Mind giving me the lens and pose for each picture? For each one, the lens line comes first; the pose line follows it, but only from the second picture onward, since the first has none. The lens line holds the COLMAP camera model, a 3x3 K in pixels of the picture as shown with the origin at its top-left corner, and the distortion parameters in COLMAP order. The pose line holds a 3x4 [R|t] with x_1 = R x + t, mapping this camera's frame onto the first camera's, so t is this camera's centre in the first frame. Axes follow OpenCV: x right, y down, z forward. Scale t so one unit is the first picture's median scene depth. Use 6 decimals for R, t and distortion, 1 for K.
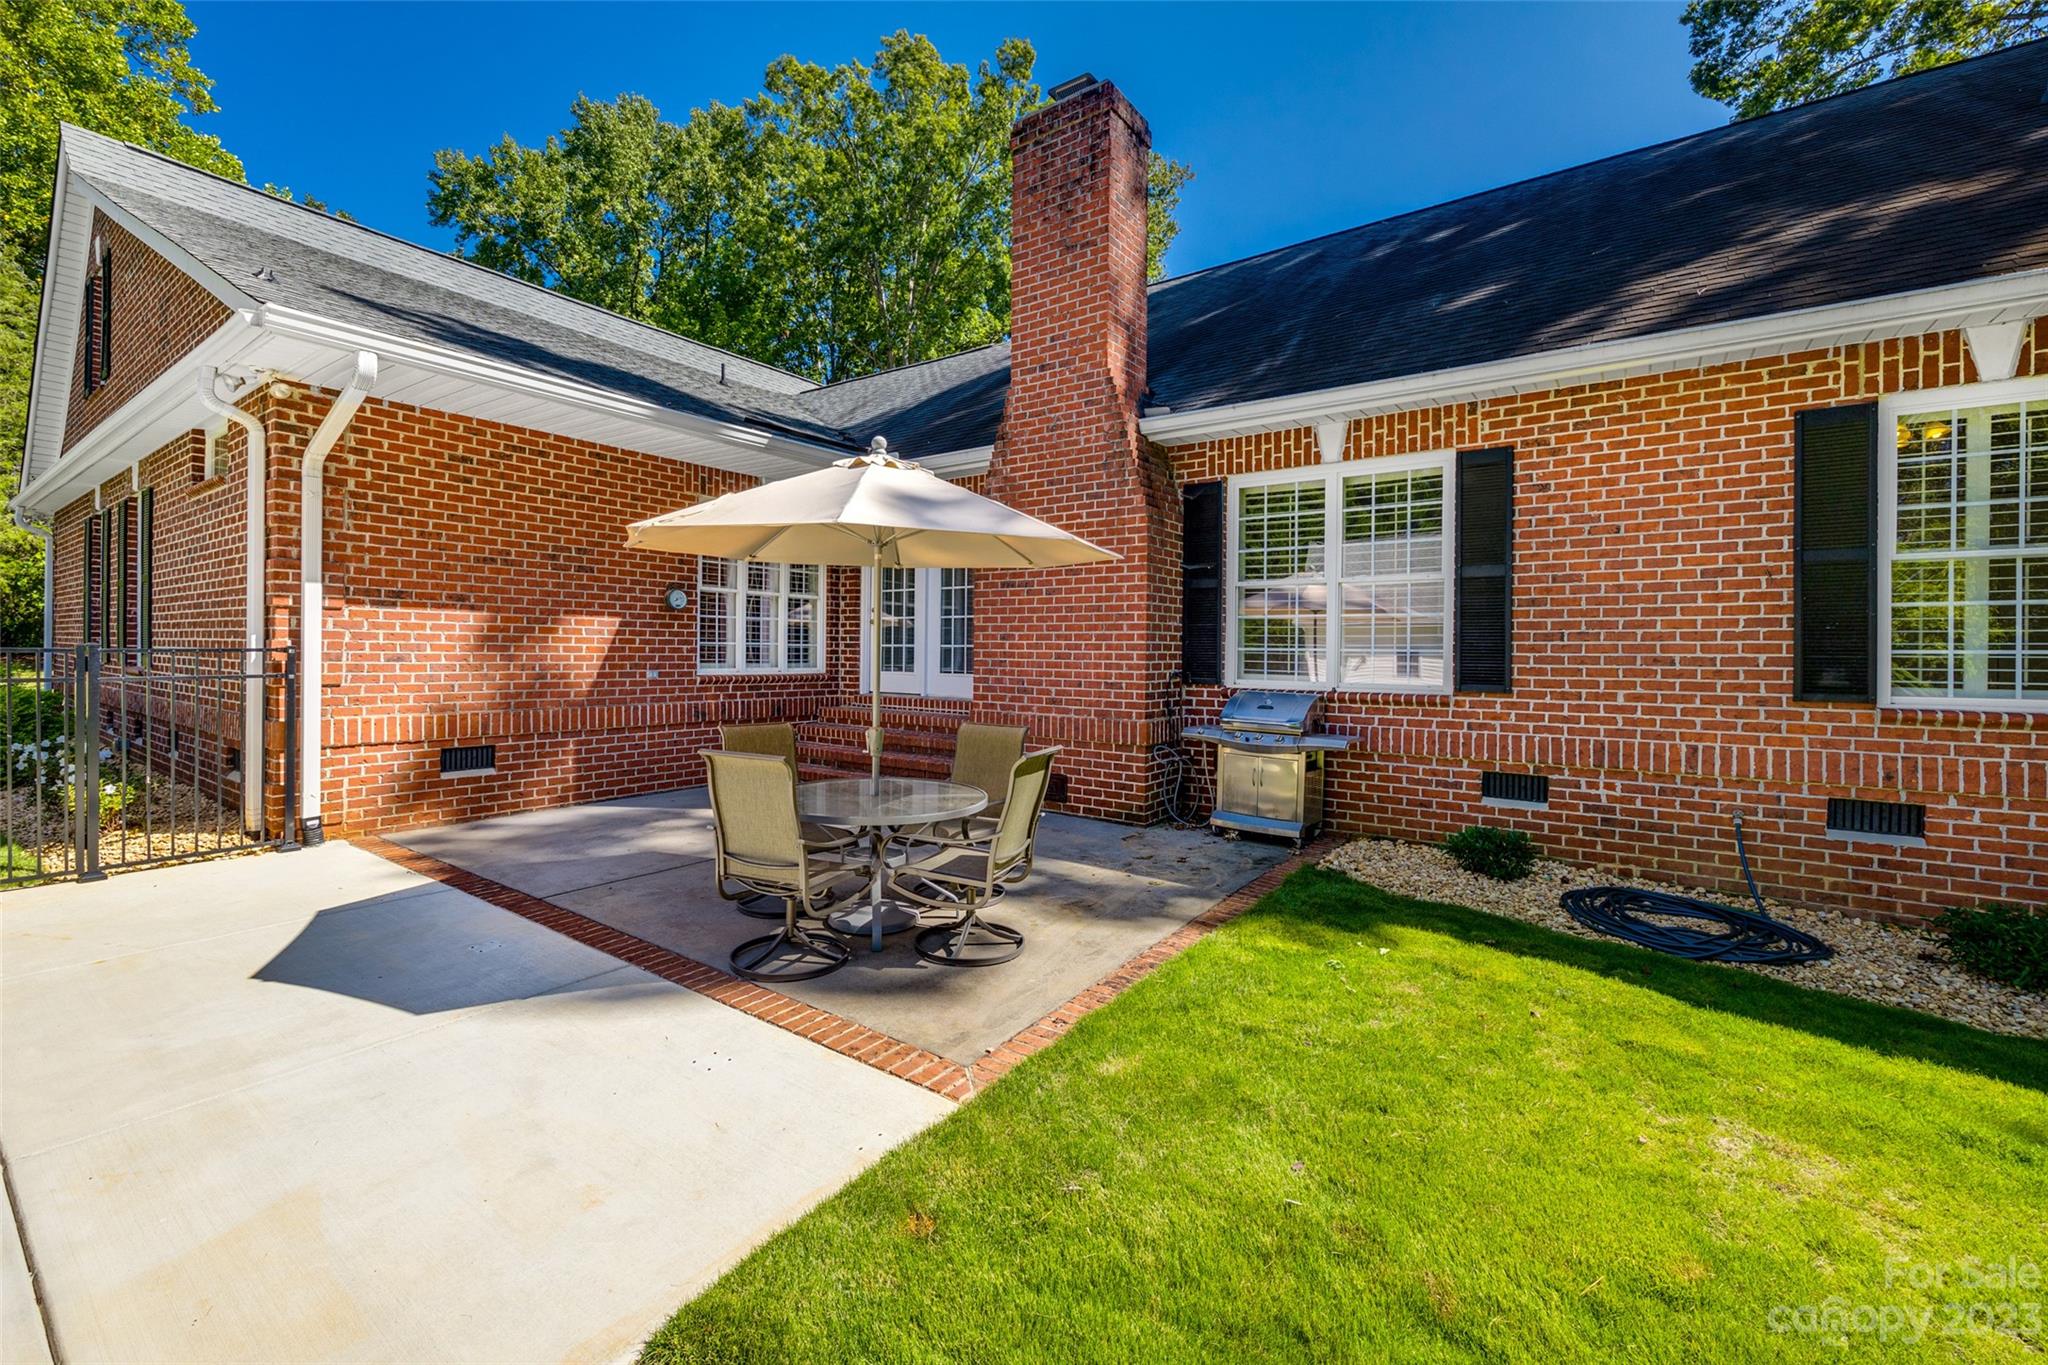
lens RADIAL K [[837.8, 0, 1016.7], [0, 837.8, 663.2], [0, 0, 1]] dist [-0.001447, -0.000275]
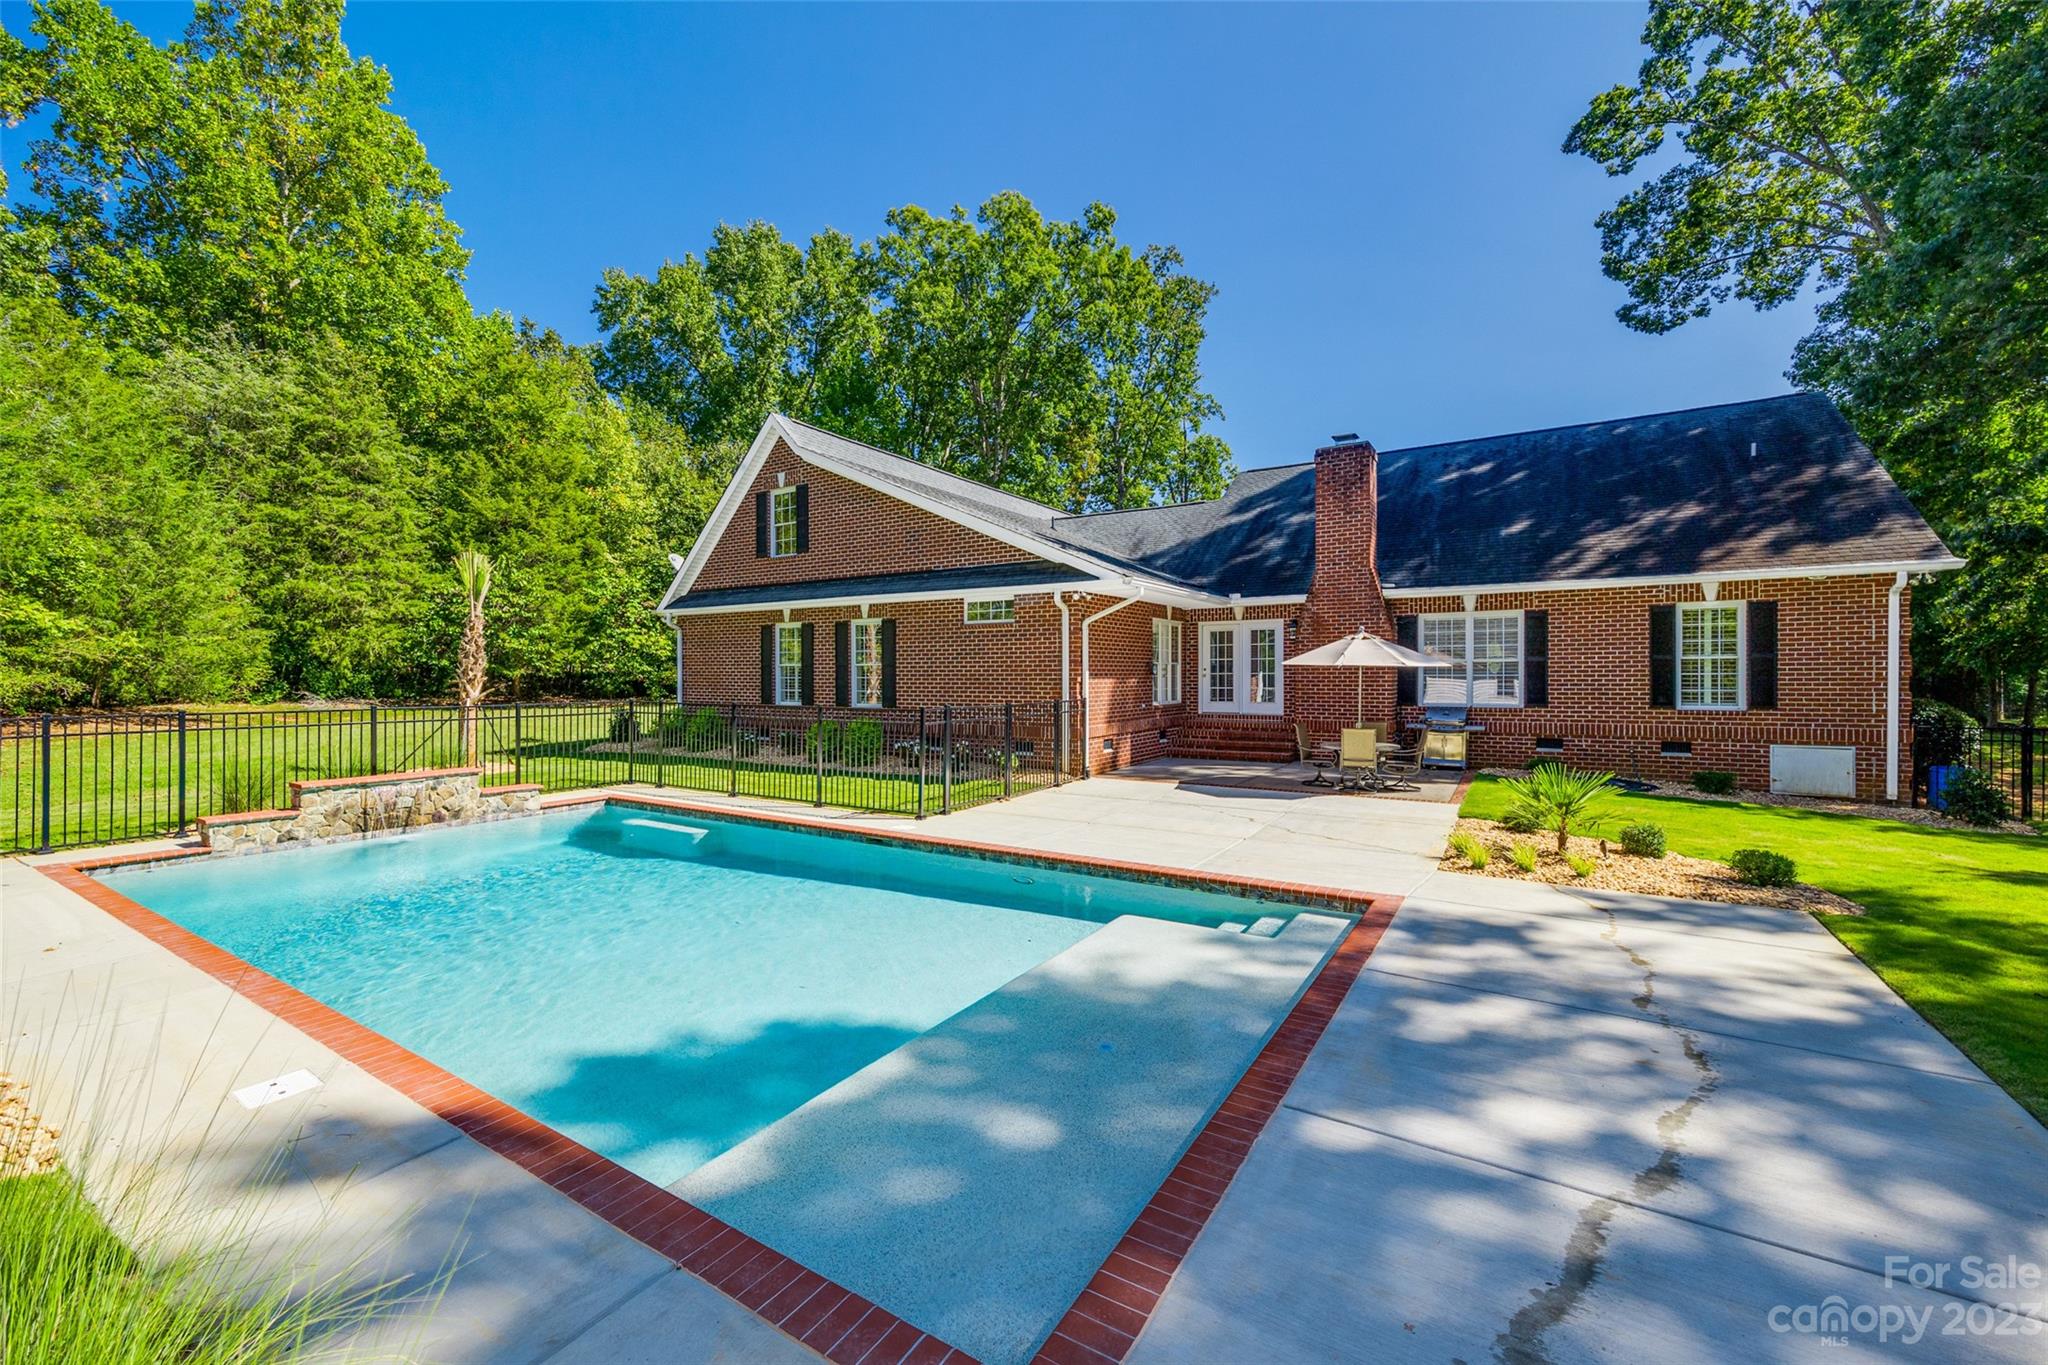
lens RADIAL K [[830.0, 0, 1022.2], [0, 830.0, 679.5], [0, 0, 1]] dist [0.001816, -0.003724]
pose [[0.997827, -0.017024, 0.063653, -1.016245], [0.017372, 0.999837, -0.004908, -0.055083], [-0.063559, 0.006003, 0.997960, -1.236766]]
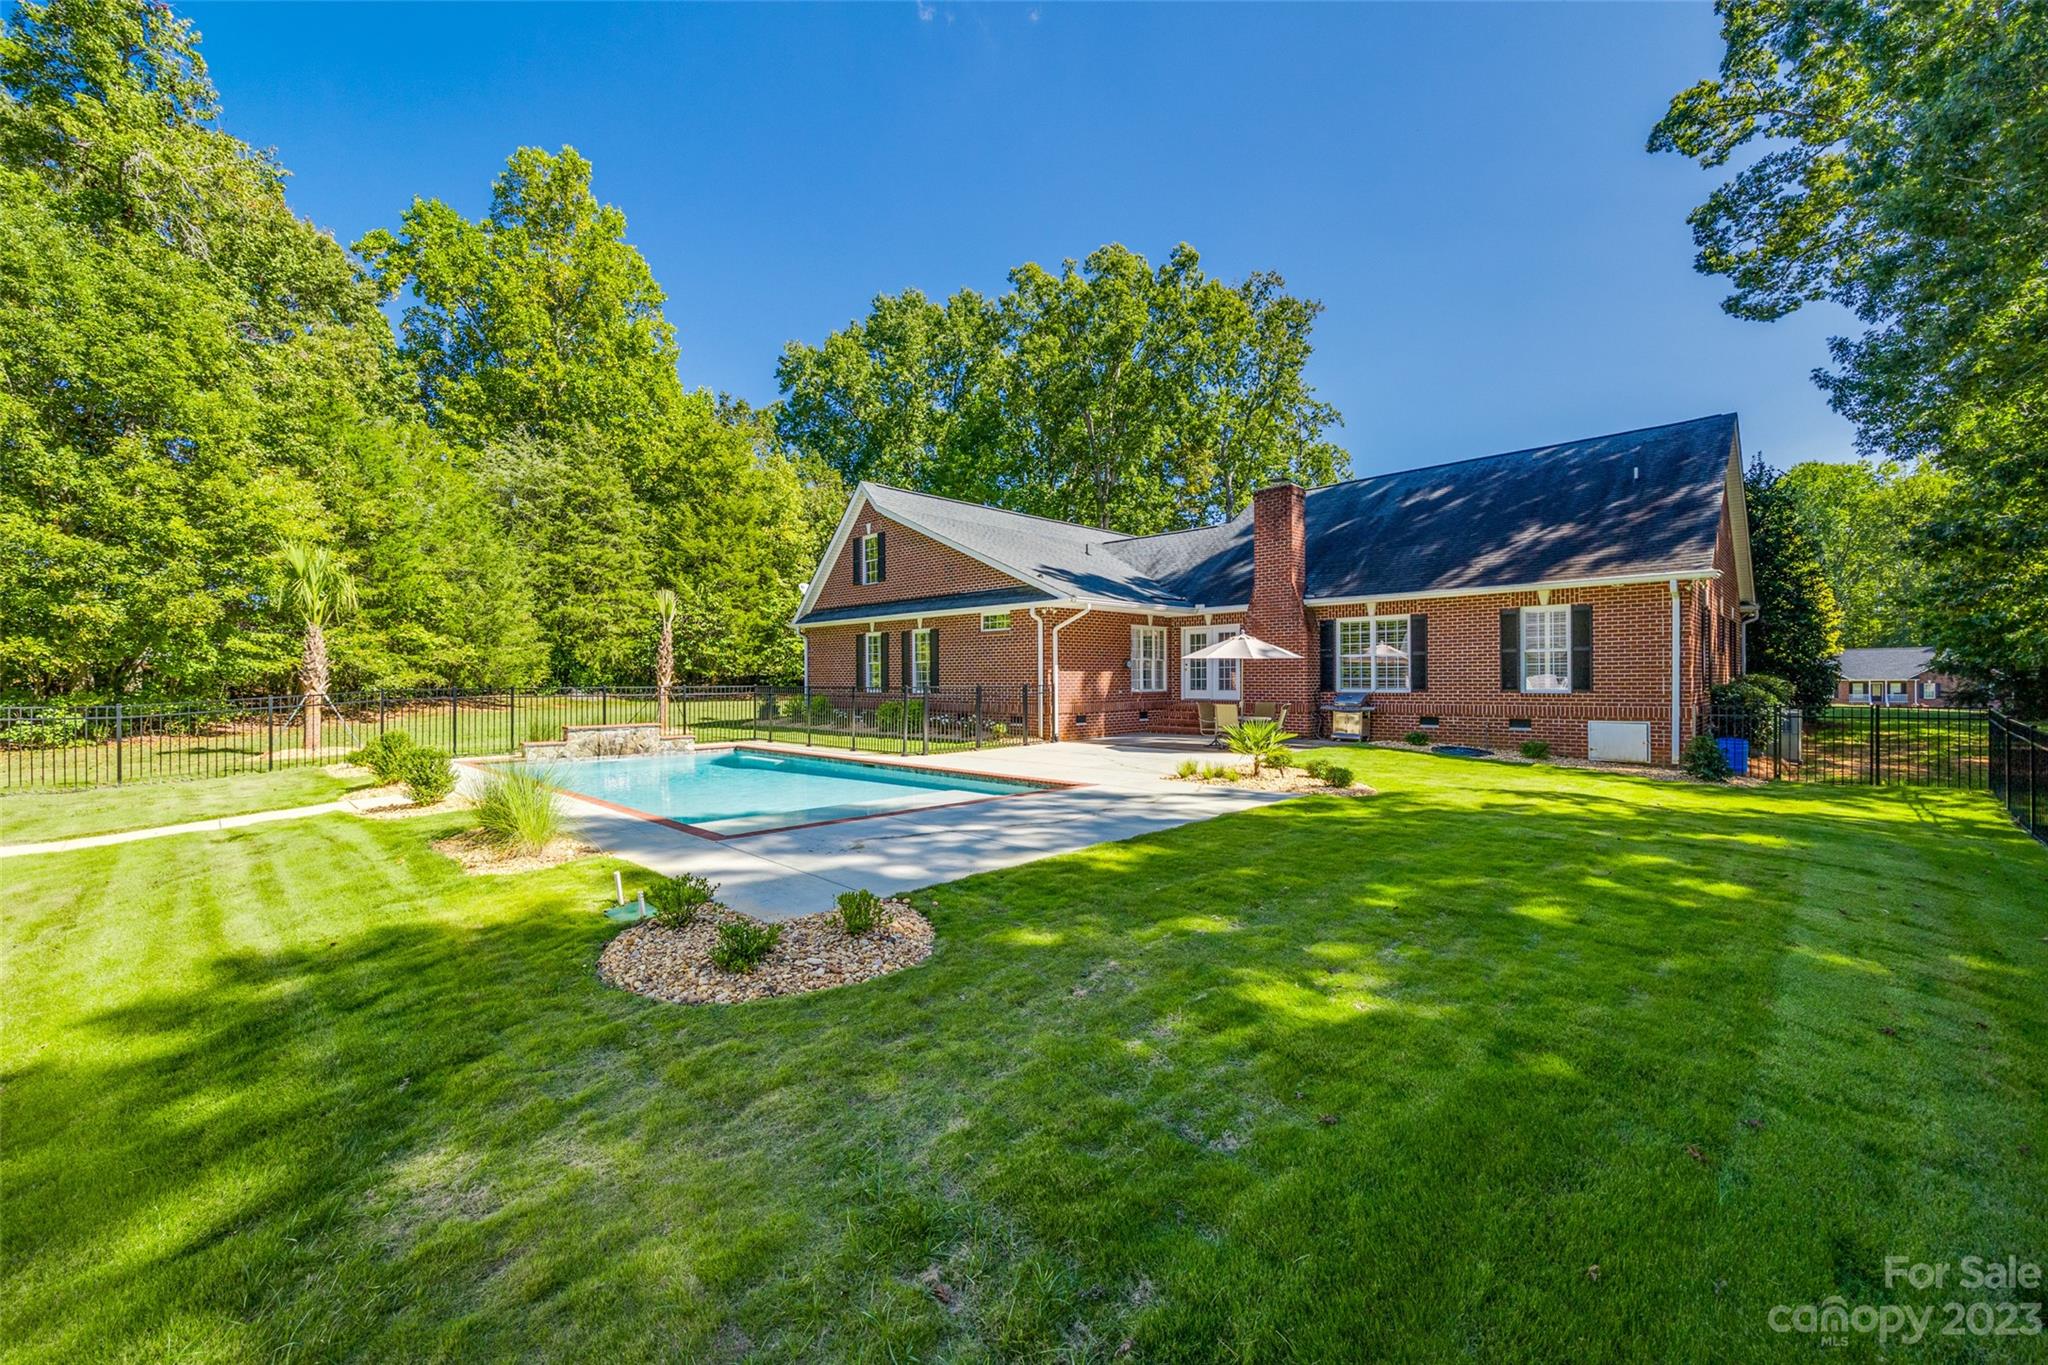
lens RADIAL K [[829.0, 0, 1024.5], [0, 829.0, 689.0], [0, 0, 1]] dist [-0.002720, -0.000259]
pose [[0.988516, -0.017613, -0.150083, -0.394264], [0.017328, 0.999845, -0.003205, 0.008298], [0.150116, 0.000568, 0.988668, -2.039829]]
